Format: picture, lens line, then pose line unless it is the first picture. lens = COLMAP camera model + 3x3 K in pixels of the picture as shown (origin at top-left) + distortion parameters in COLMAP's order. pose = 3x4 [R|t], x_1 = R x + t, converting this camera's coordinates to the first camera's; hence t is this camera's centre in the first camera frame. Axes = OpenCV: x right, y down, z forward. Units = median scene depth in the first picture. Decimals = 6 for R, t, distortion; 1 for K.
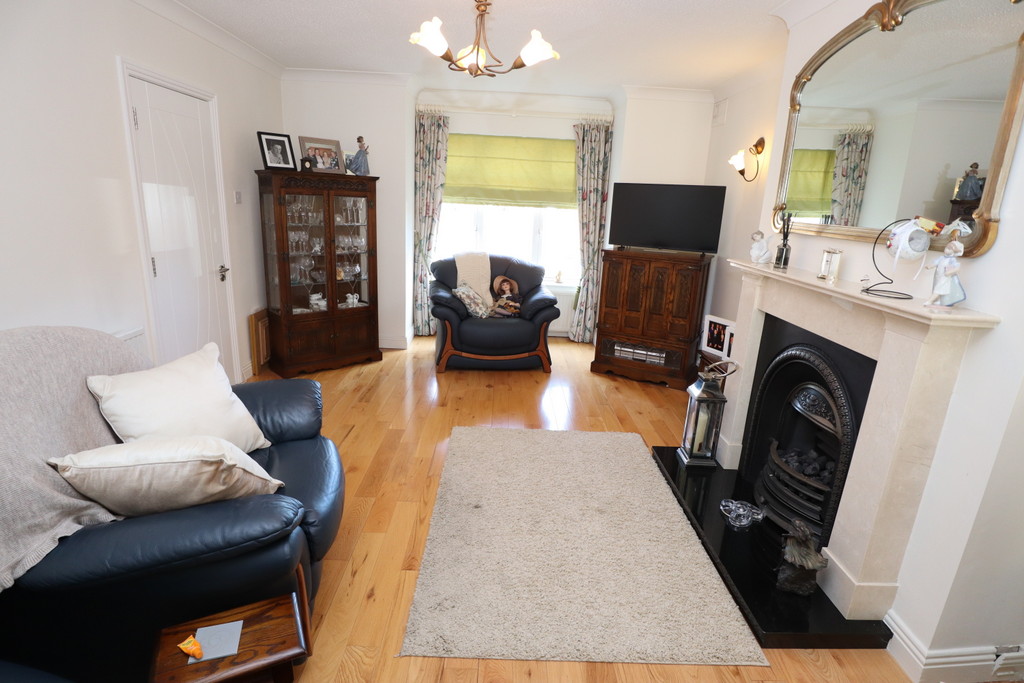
lens RADIAL K [[515.2, 0, 512.2], [0, 515.2, 339.2], [0, 0, 1]] dist [-0.028782, 0.000951]
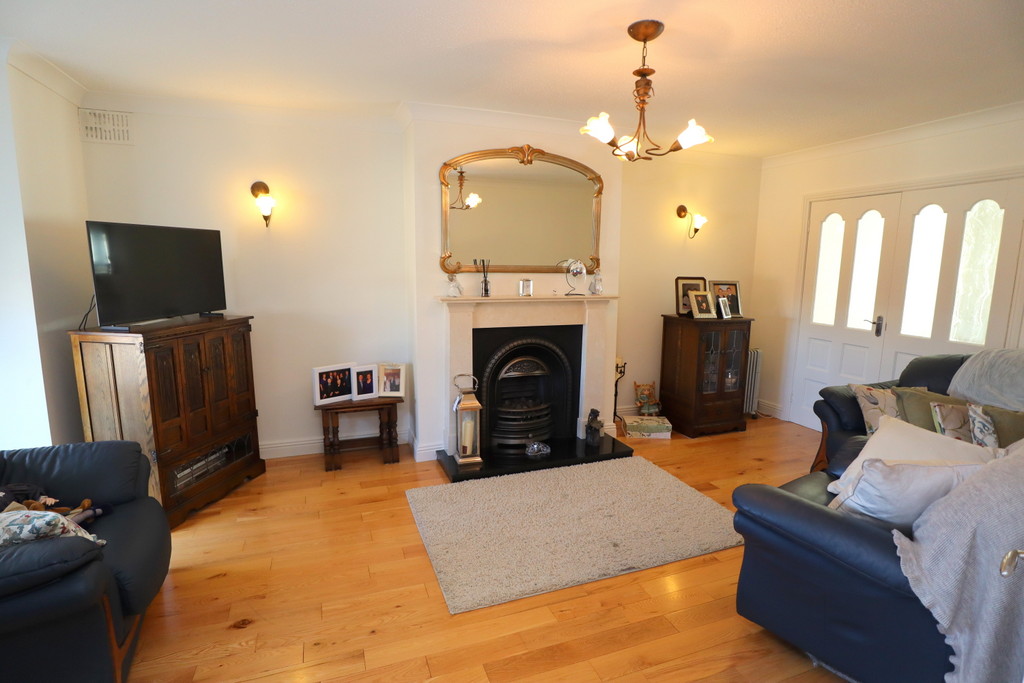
lens RADIAL K [[515.2, 0, 511.0], [0, 515.2, 346.7], [0, 0, 1]] dist [-0.028782, 0.000951]
pose [[-0.327141, -0.209050, 0.921562, -0.908999], [0.222629, 0.930723, 0.290158, -0.421635], [-0.918376, 0.300089, -0.257937, 1.364641]]
